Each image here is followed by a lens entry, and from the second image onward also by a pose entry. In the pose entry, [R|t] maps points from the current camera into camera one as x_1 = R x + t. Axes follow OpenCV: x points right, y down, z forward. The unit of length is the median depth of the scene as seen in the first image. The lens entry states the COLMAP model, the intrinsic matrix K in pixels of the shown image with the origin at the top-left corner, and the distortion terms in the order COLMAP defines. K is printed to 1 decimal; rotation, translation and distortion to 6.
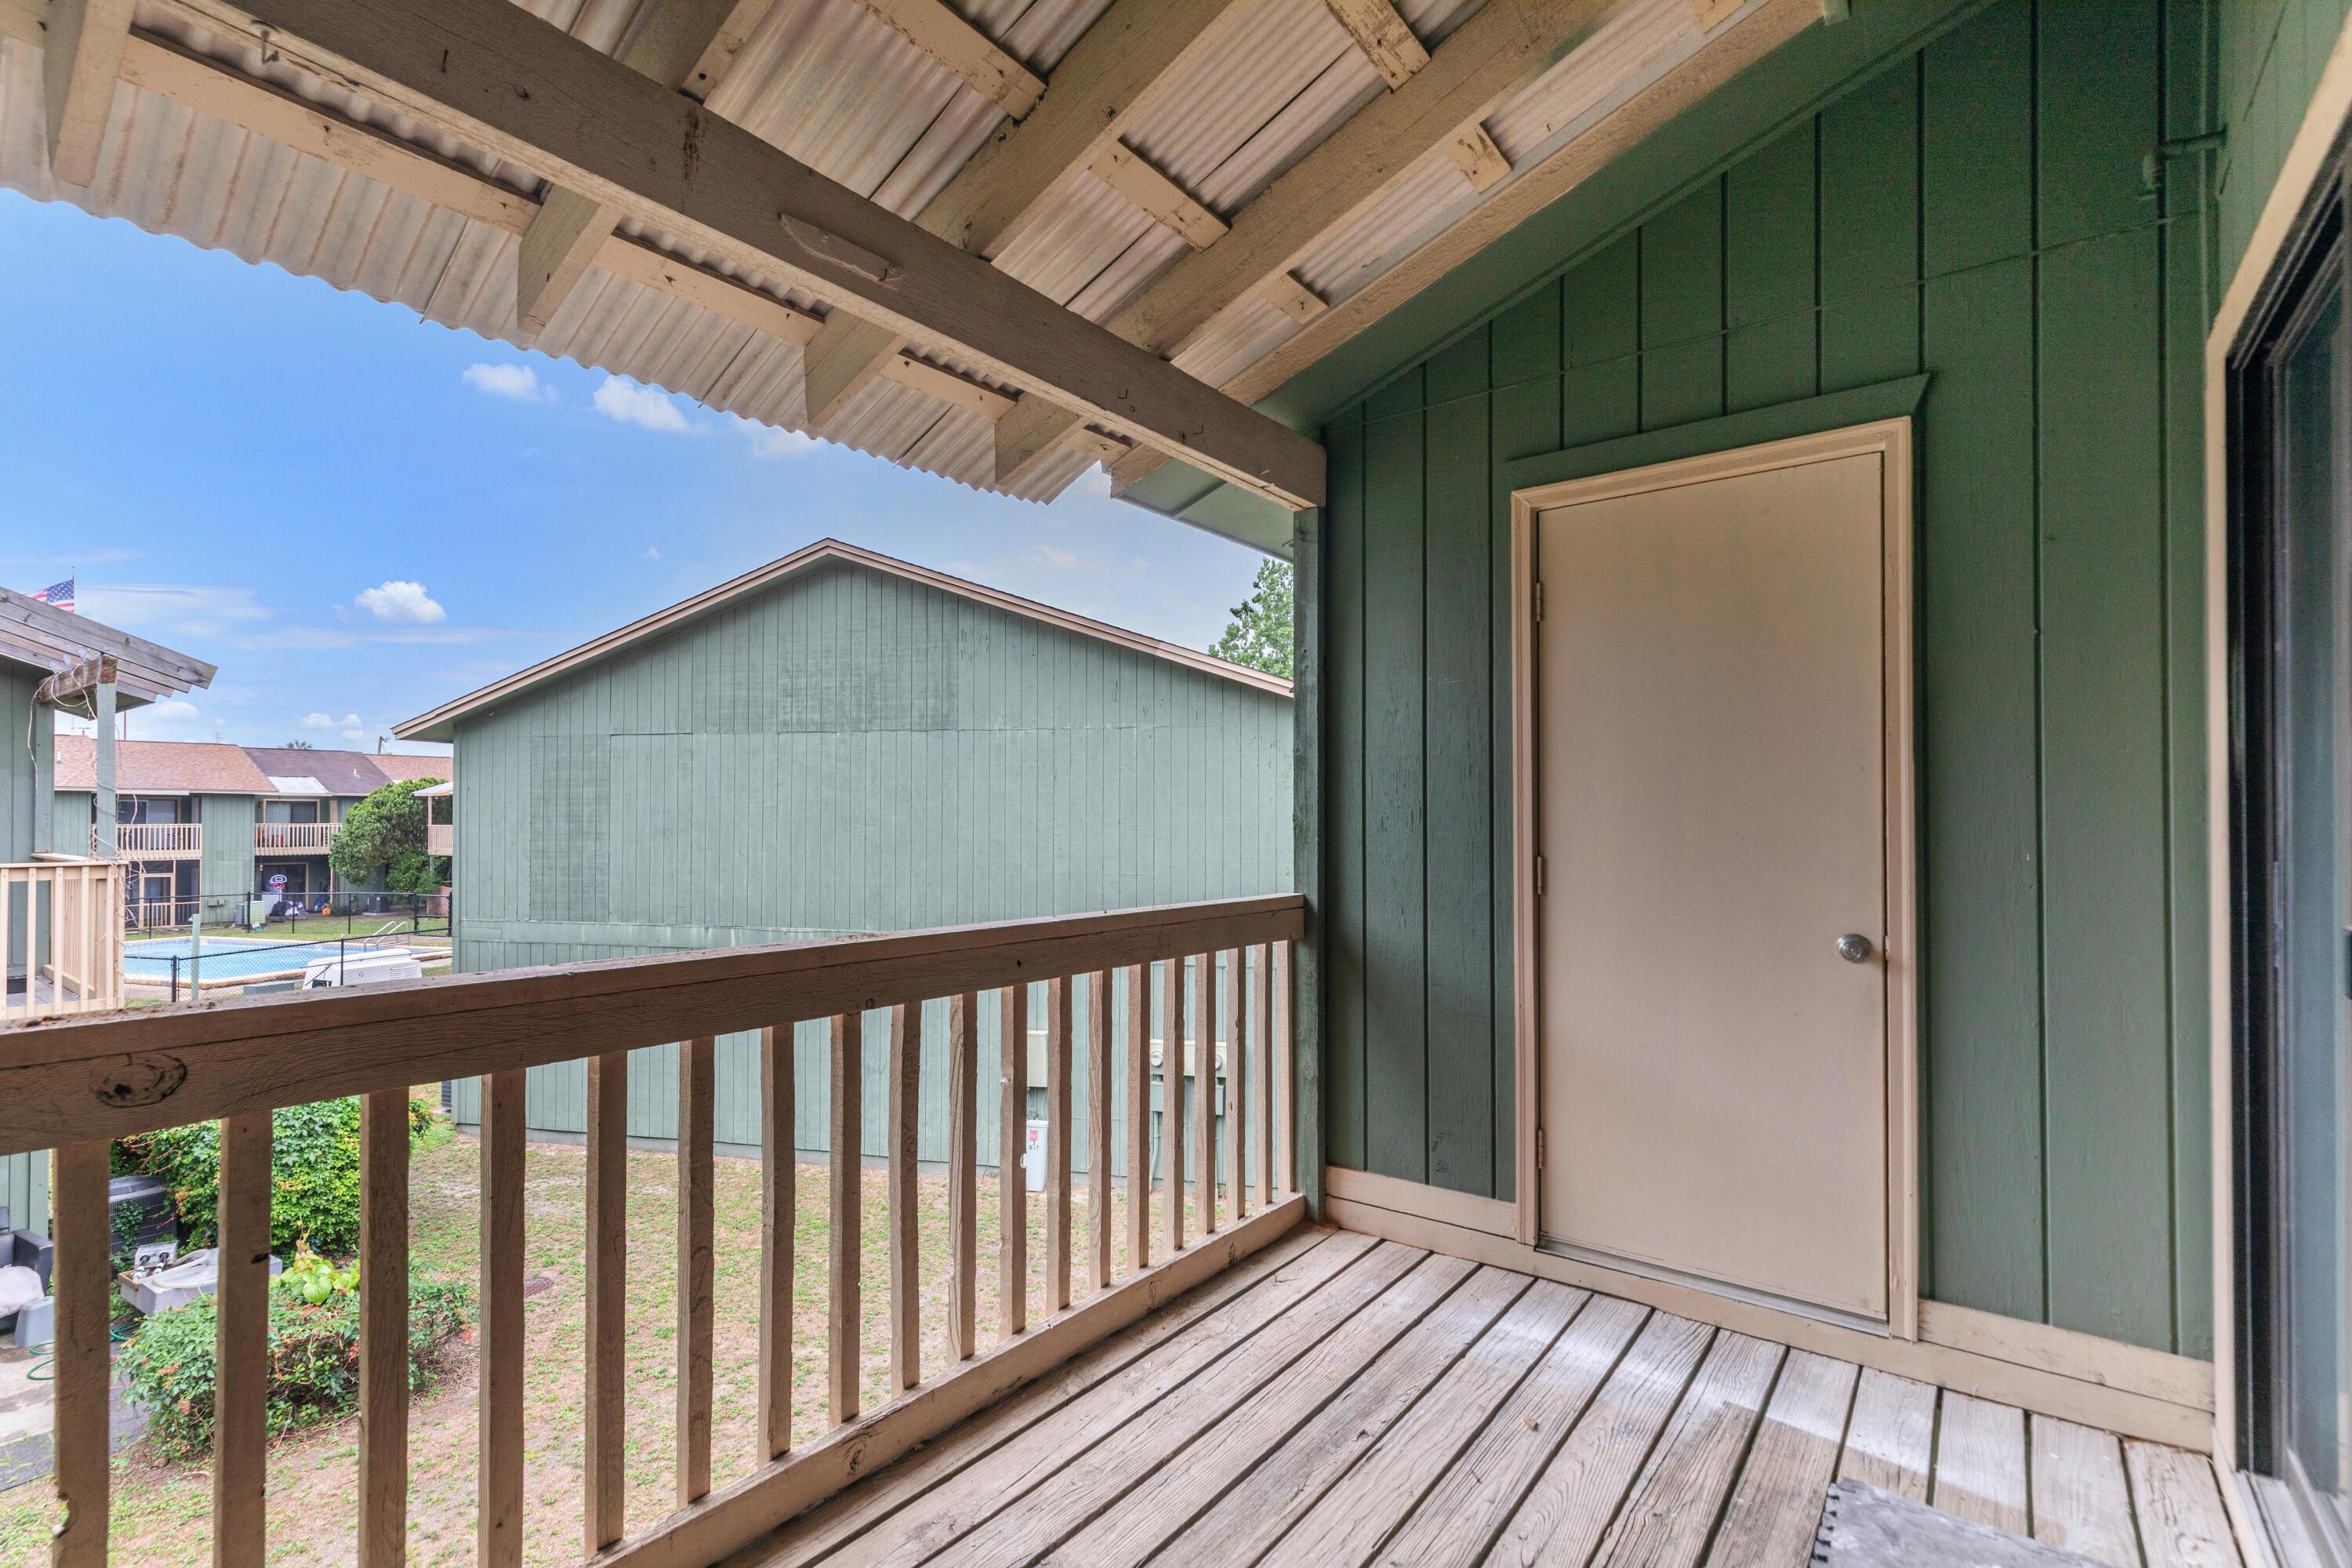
lens RADIAL K [[1090.1, 0, 1118.6], [0, 1090.1, 814.4], [0, 0, 1]] dist [0.003597, 0.000121]
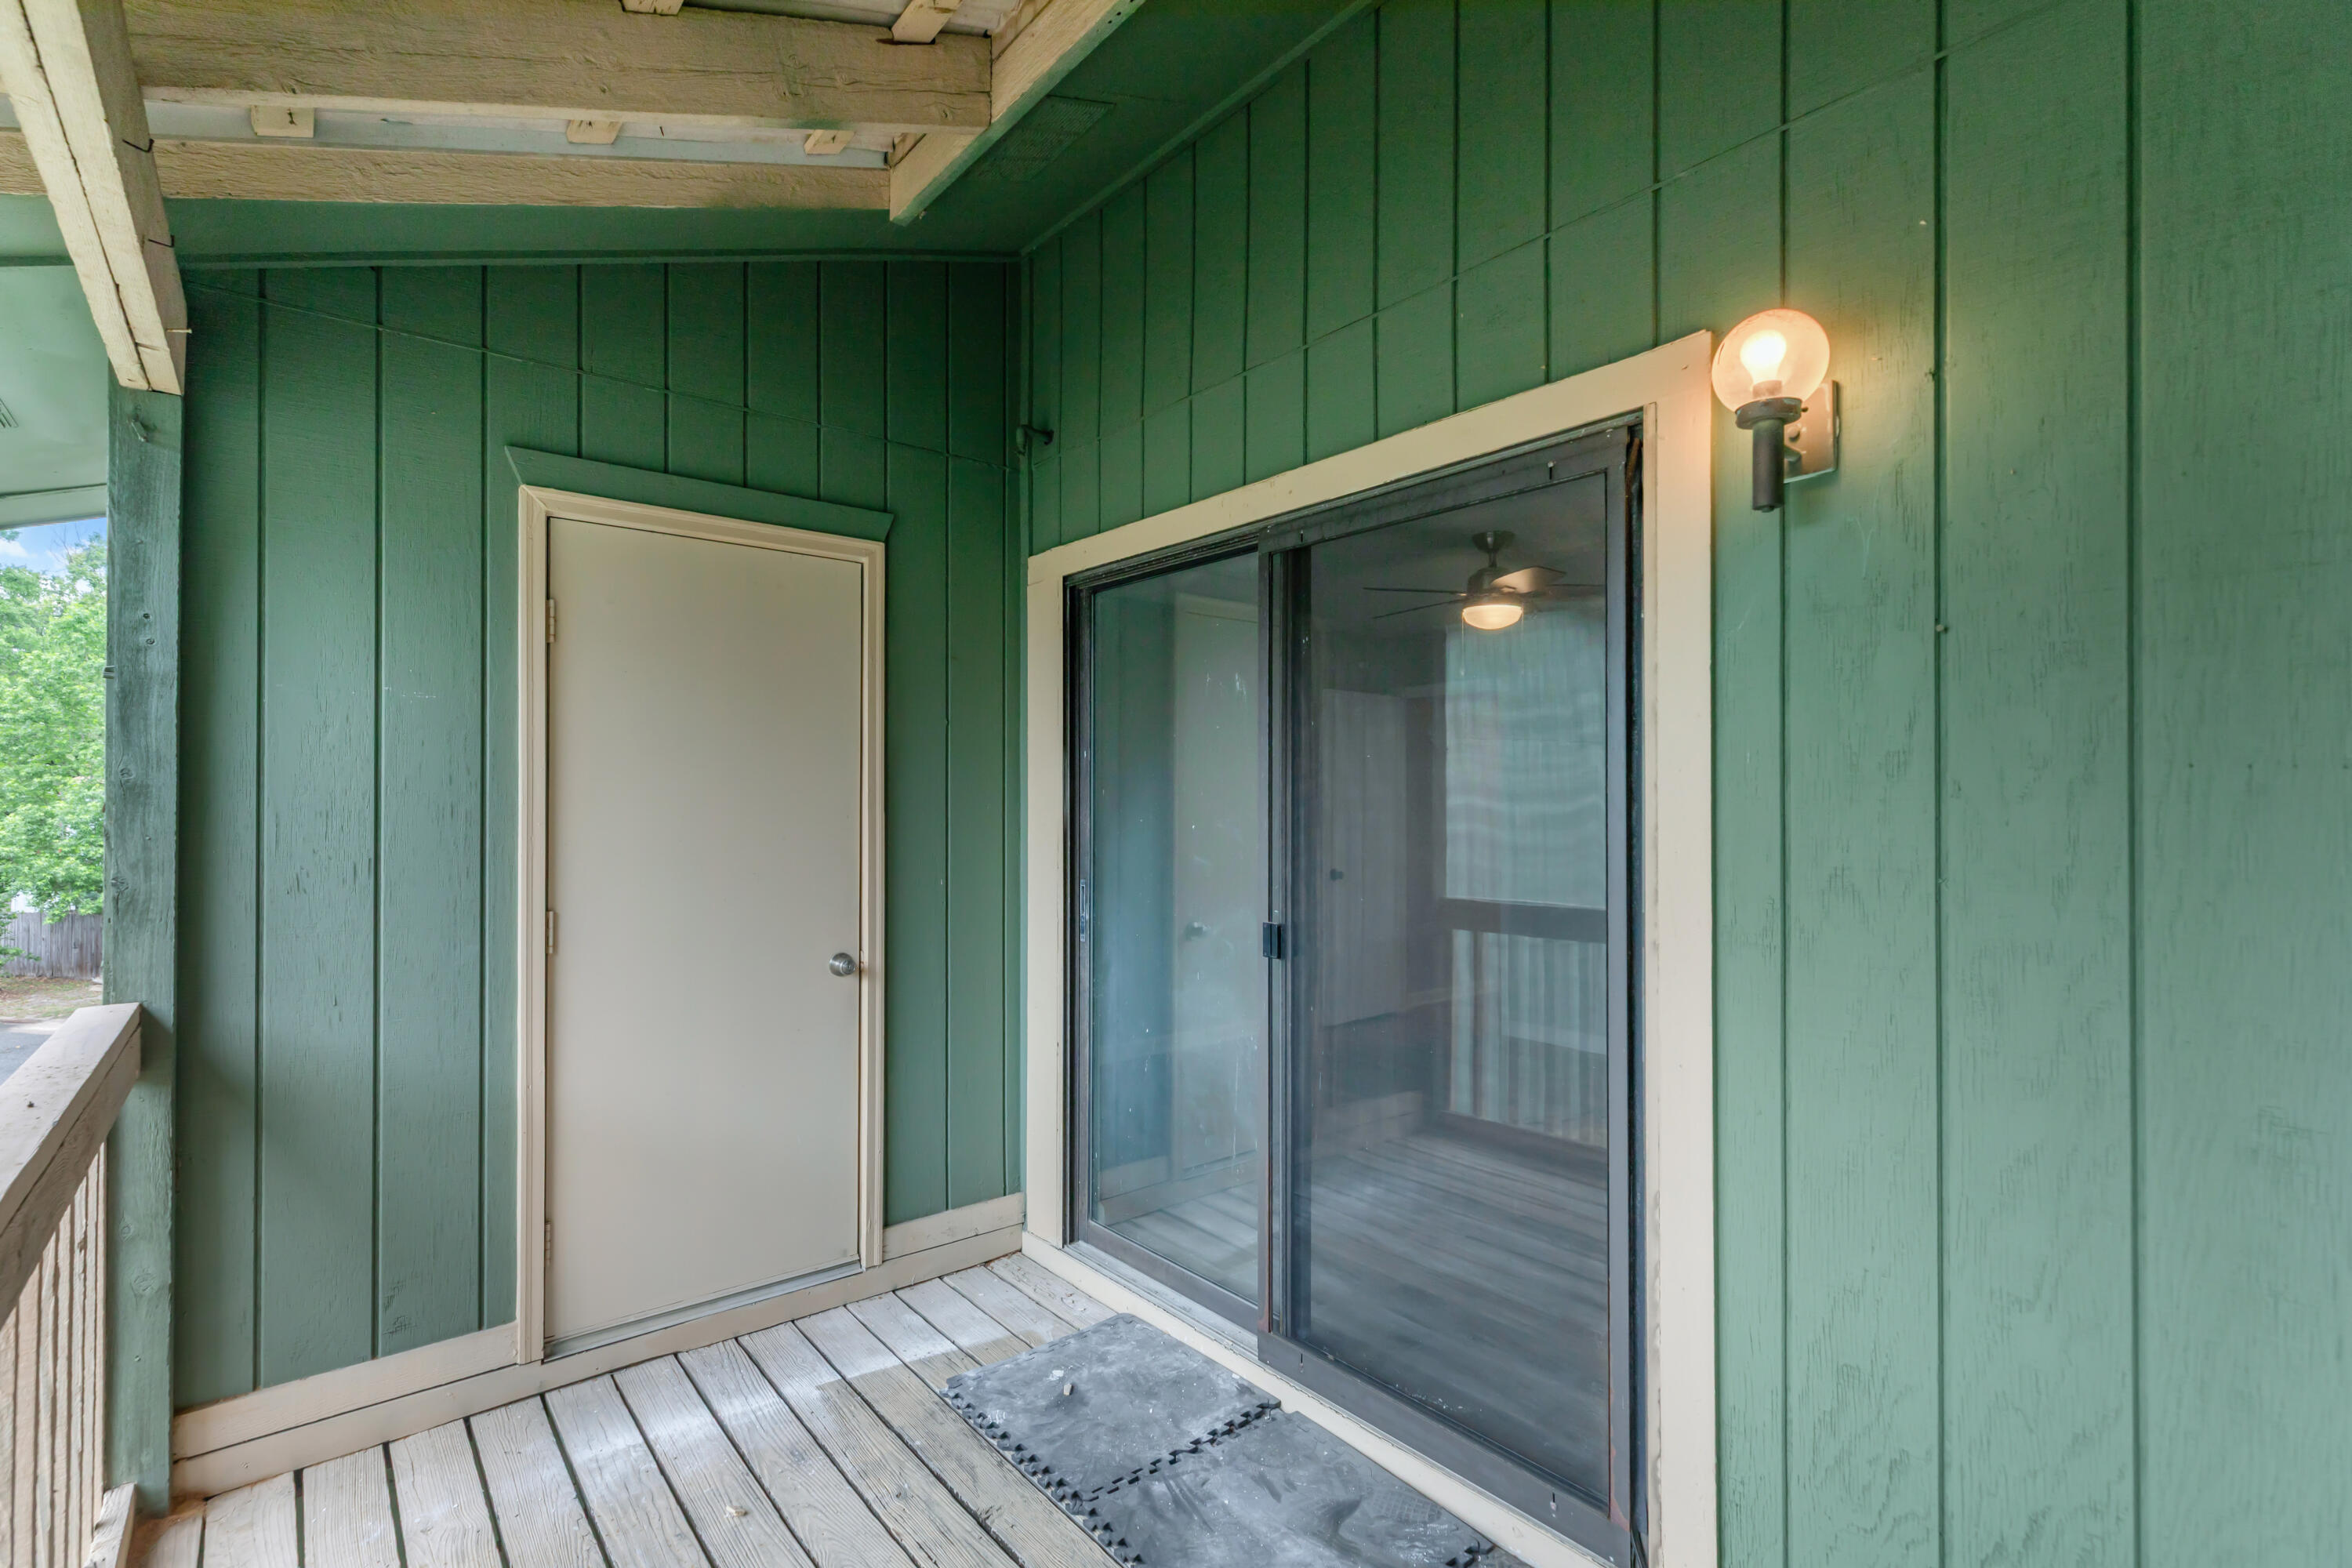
lens RADIAL K [[1090.1, 0, 1176.0], [0, 1090.1, 788.5], [0, 0, 1]] dist [0.003597, 0.000121]
pose [[0.197593, 0.008747, 0.980245, -0.398595], [-0.005782, 0.999953, -0.007758, -0.058726], [-0.980267, -0.004135, 0.197635, 0.351703]]
